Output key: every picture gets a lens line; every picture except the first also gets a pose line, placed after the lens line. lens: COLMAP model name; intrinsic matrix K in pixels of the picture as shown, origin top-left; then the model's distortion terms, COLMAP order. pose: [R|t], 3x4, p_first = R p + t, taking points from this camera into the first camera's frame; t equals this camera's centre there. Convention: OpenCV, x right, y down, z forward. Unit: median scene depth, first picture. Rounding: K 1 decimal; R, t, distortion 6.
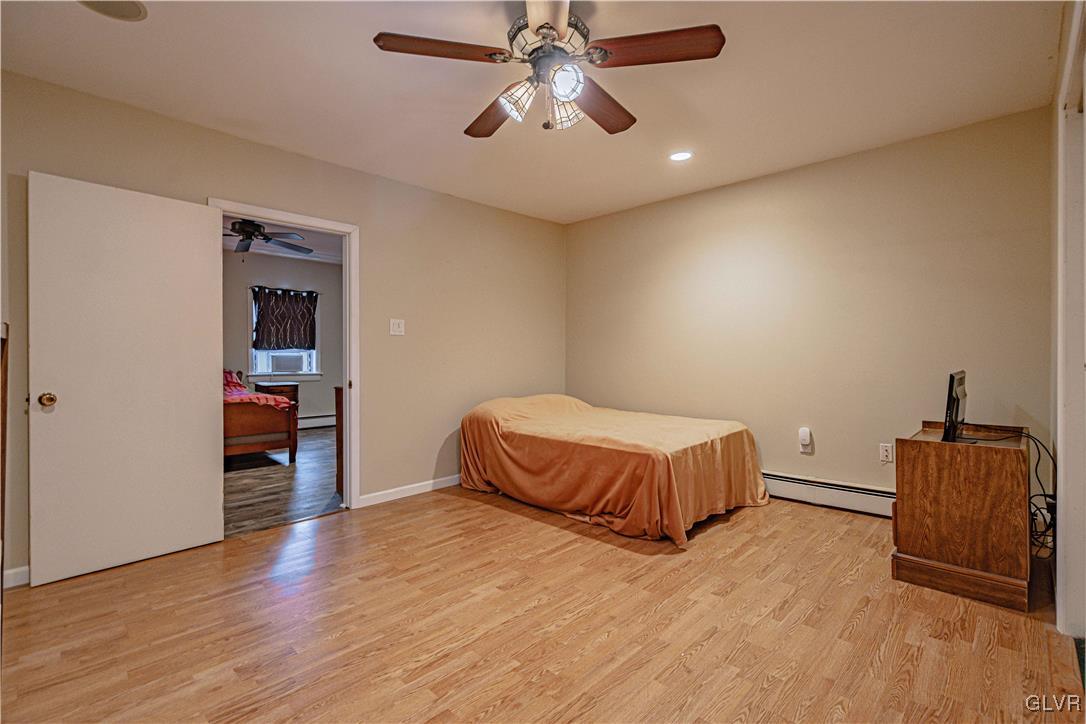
lens RADIAL K [[512.8, 0, 539.9], [0, 512.8, 361.9], [0, 0, 1]] dist [0.005032, 0.001015]
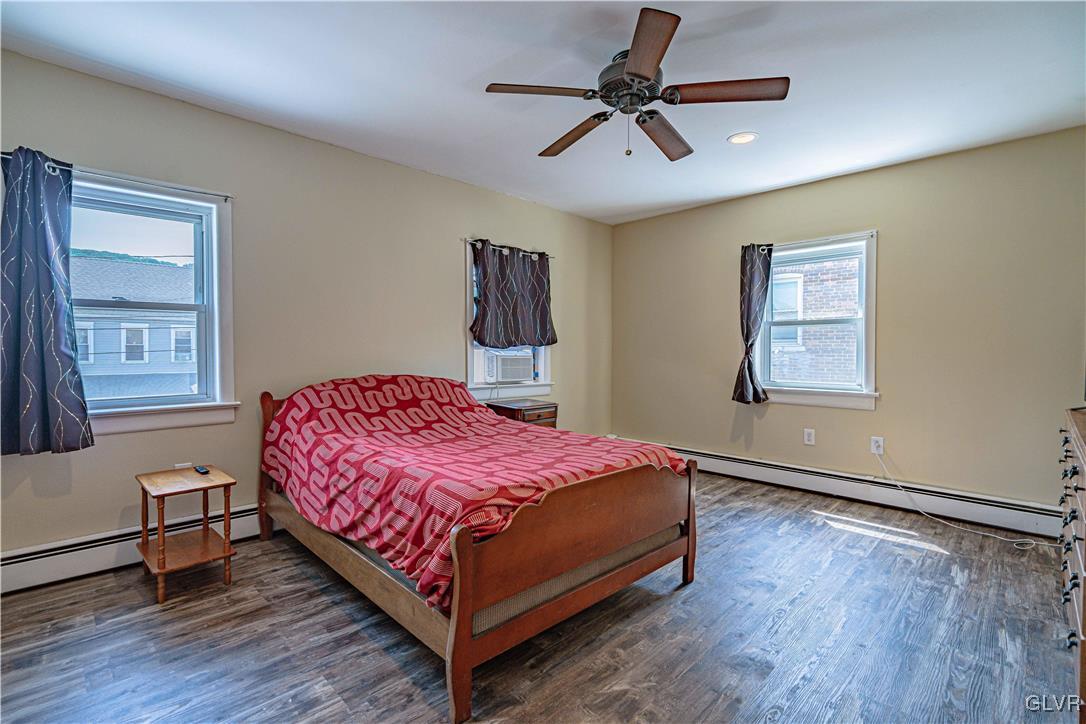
lens RADIAL K [[502.6, 0, 542.8], [0, 502.6, 354.3], [0, 0, 1]] dist [-0.004214, -0.000411]
pose [[0.999981, 0.001893, -0.005879, -0.463953], [-0.001866, 0.999988, 0.004515, -0.017073], [0.005888, -0.004504, 0.999973, 0.406321]]
